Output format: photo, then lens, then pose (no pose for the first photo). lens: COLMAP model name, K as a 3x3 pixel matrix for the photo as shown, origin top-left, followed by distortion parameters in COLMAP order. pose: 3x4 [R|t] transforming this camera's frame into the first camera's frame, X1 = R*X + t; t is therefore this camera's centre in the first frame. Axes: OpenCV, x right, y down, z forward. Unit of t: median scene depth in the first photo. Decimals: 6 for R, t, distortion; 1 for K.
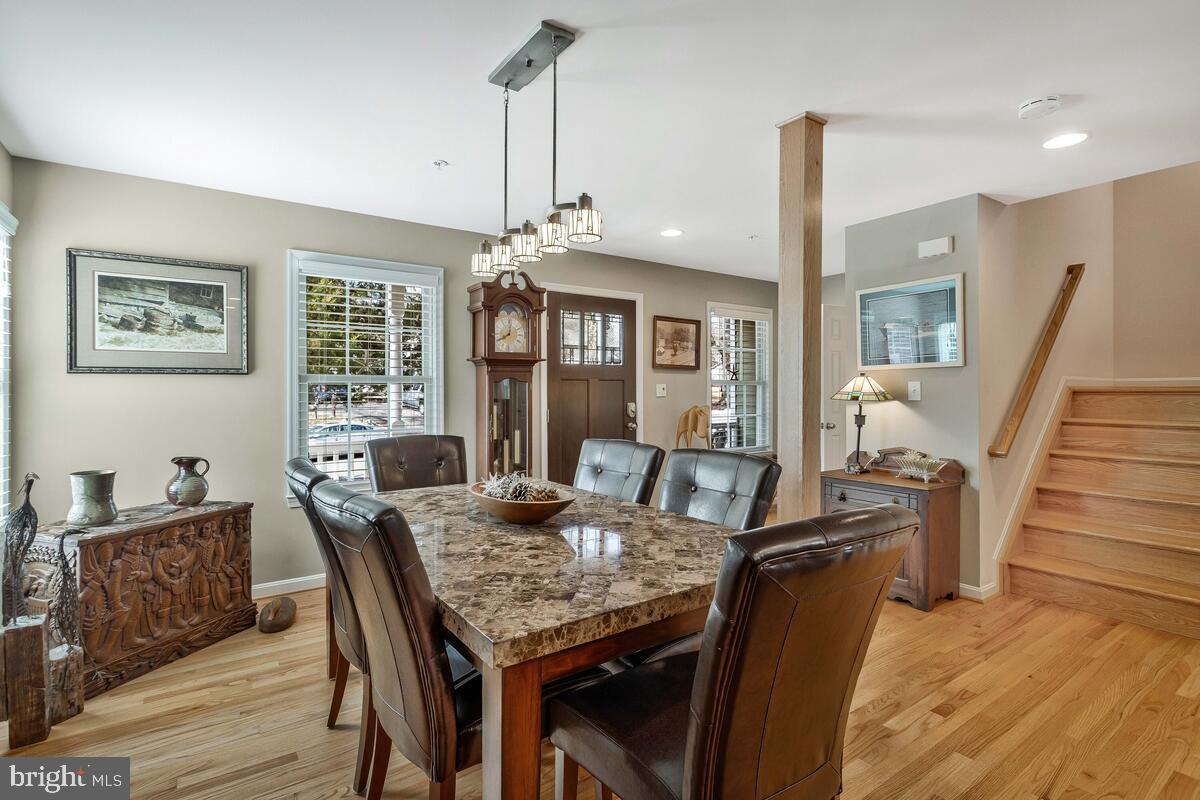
lens RADIAL K [[577.5, 0, 591.0], [0, 577.5, 394.1], [0, 0, 1]] dist [-0.001678, 0.002793]
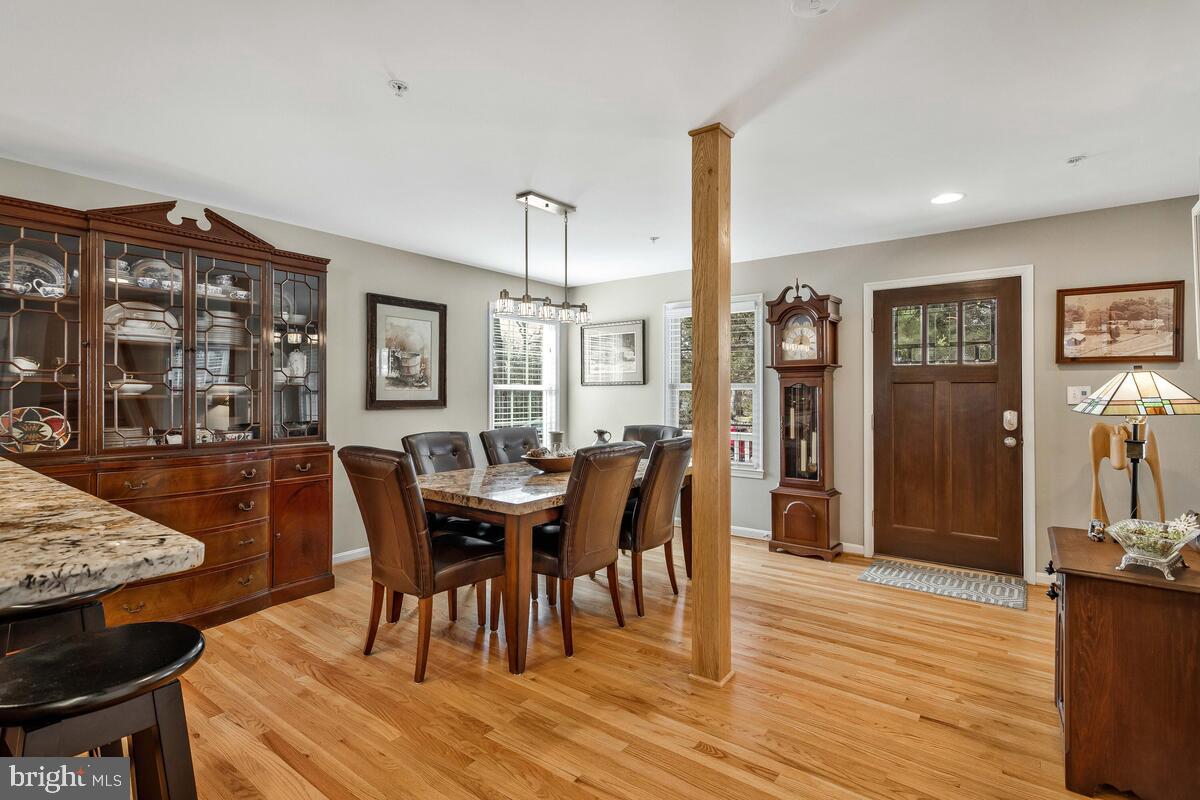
lens RADIAL K [[577.5, 0, 591.4], [0, 577.5, 389.3], [0, 0, 1]] dist [-0.001678, 0.002793]
pose [[0.302915, -0.006819, -0.952993, 0.671157], [-0.005353, 0.999946, -0.008856, -0.004365], [0.953003, 0.007784, 0.302862, 0.256560]]
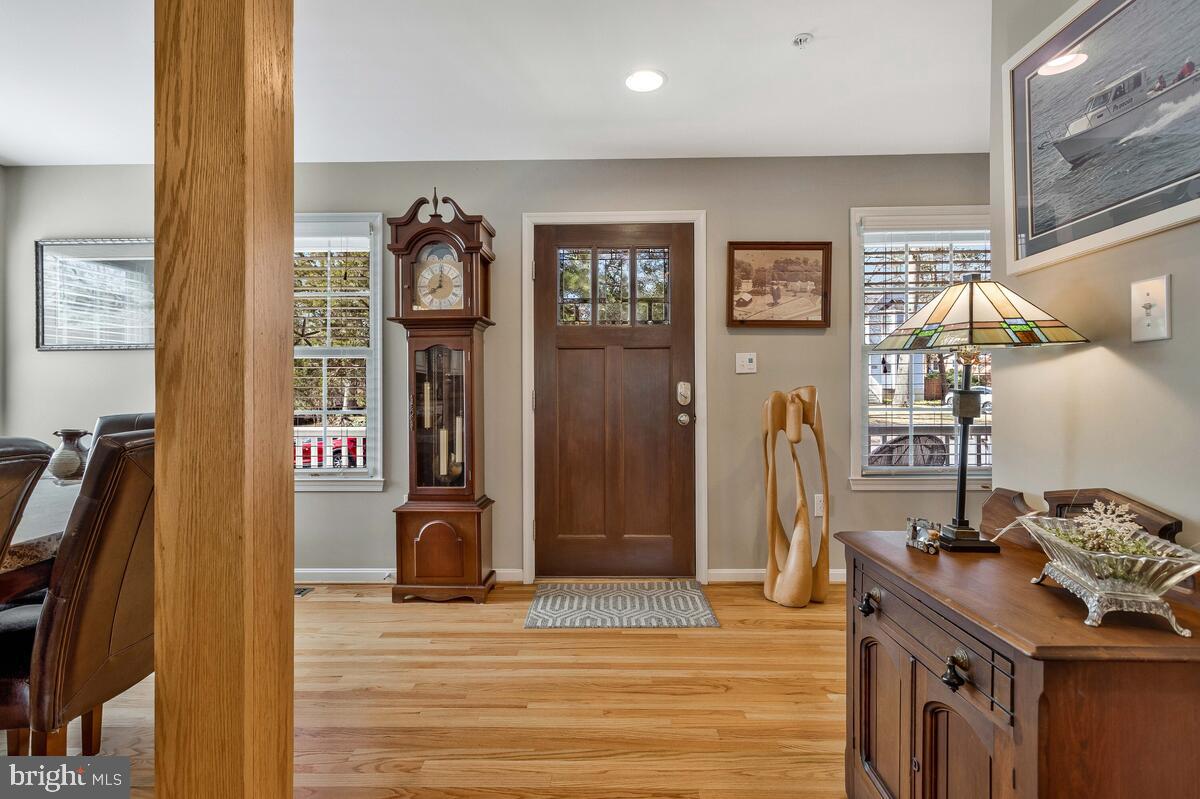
lens RADIAL K [[577.5, 0, 595.3], [0, 577.5, 389.8], [0, 0, 1]] dist [-0.001678, 0.002793]
pose [[0.813655, -0.007545, -0.581299, 0.386001], [0.001756, 0.999943, -0.010521, 0.031909], [0.581345, 0.007540, 0.813622, 0.449416]]
